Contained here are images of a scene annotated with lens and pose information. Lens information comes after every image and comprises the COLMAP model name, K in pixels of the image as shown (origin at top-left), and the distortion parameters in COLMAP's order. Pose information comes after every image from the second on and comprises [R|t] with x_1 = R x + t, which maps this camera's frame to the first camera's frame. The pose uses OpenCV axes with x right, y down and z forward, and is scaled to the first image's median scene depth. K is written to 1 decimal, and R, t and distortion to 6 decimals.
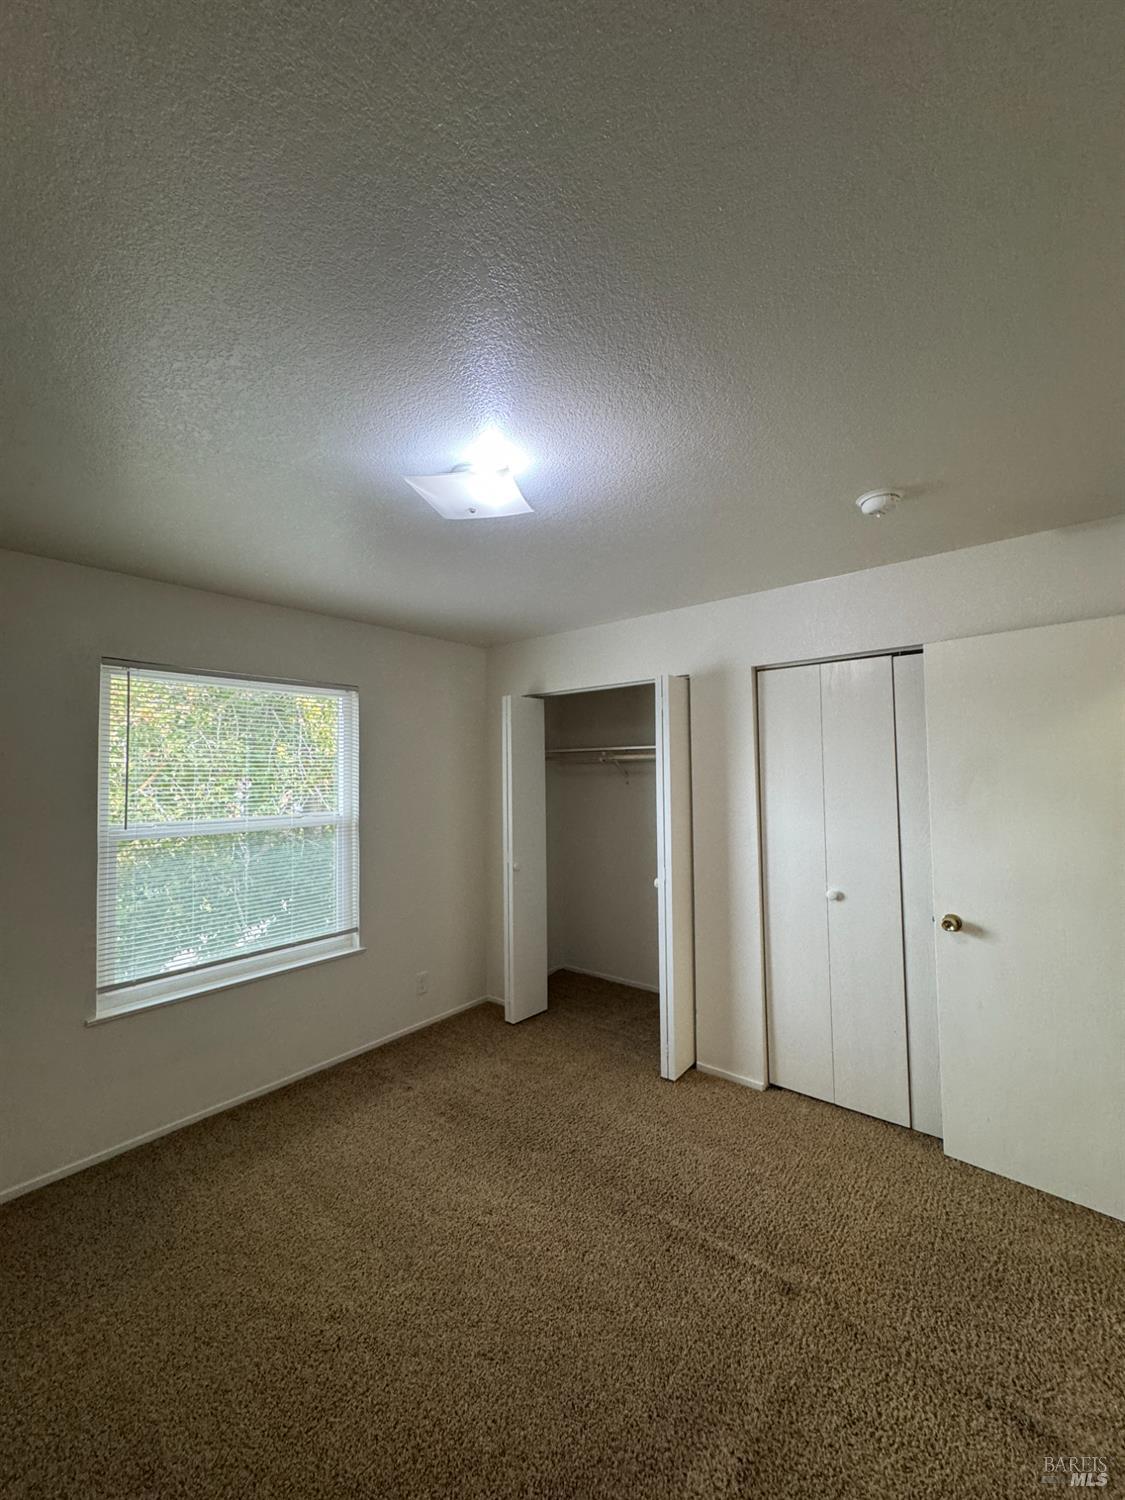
lens RADIAL K [[594.5, 0, 563.0], [0, 594.5, 749.7], [0, 0, 1]] dist [-0.003004, 0.000591]
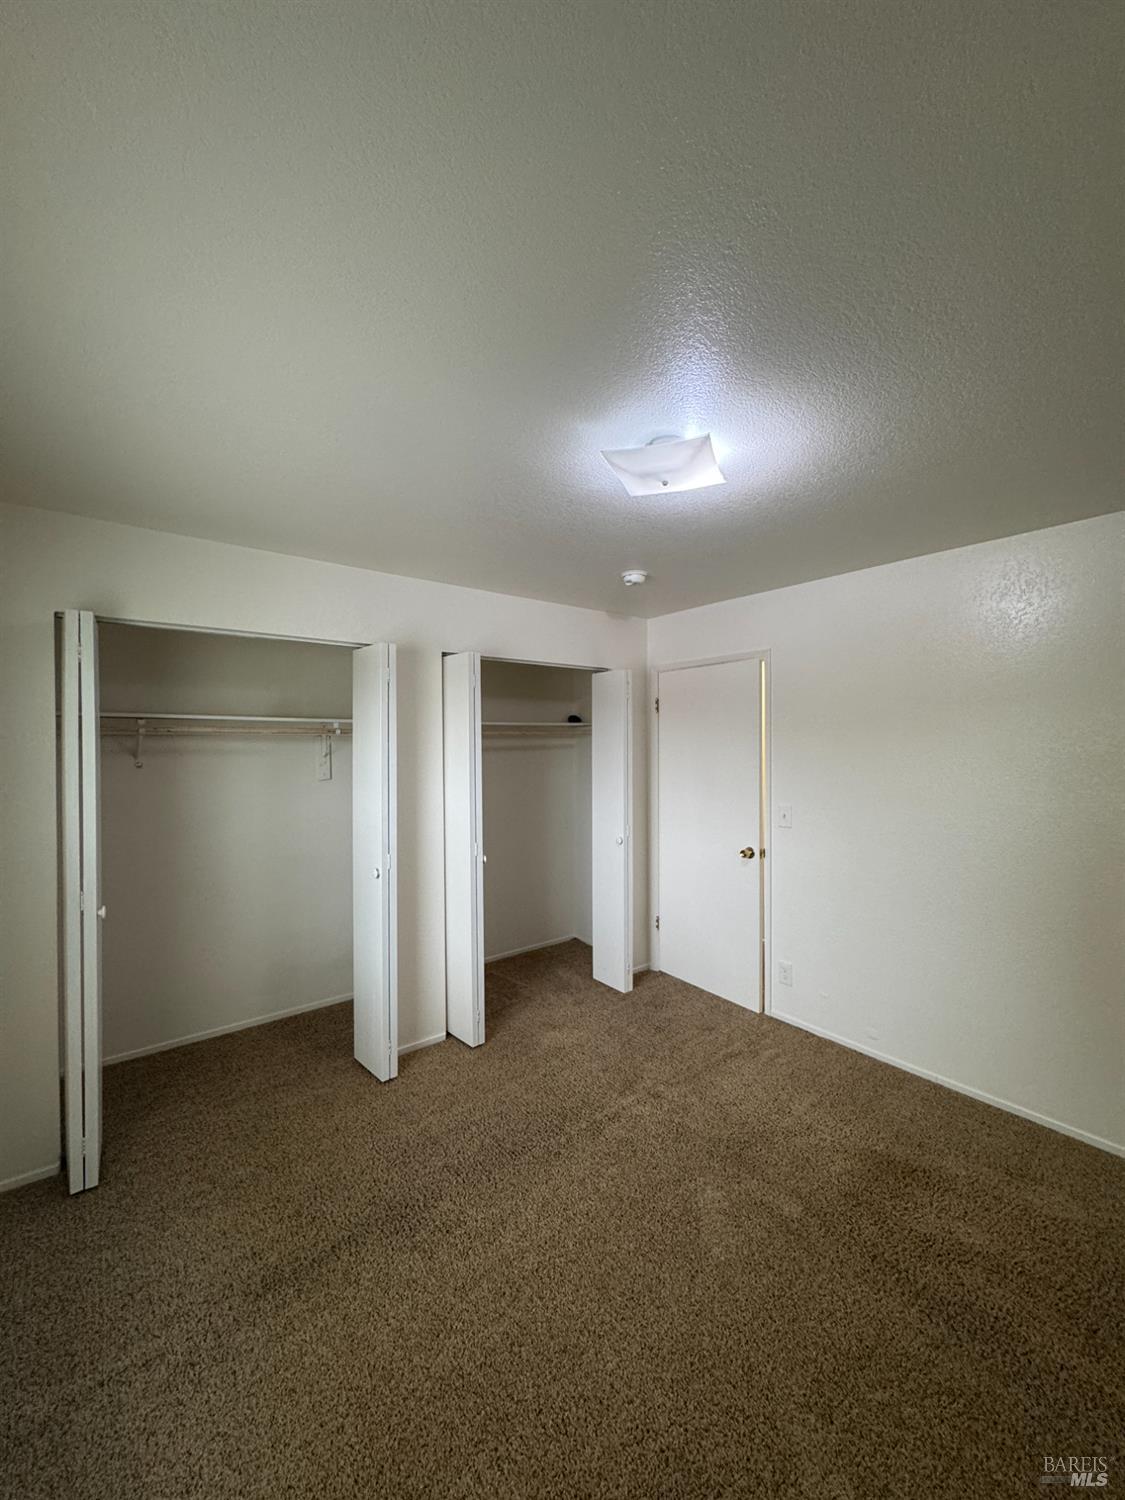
lens RADIAL K [[594.5, 0, 563.0], [0, 594.5, 749.7], [0, 0, 1]] dist [-0.003004, 0.000591]
pose [[0.227107, 0.009725, 0.973821, -0.617330], [-0.038638, 0.999253, -0.000968, 0.025537], [-0.973103, -0.037406, 0.227313, 0.502439]]
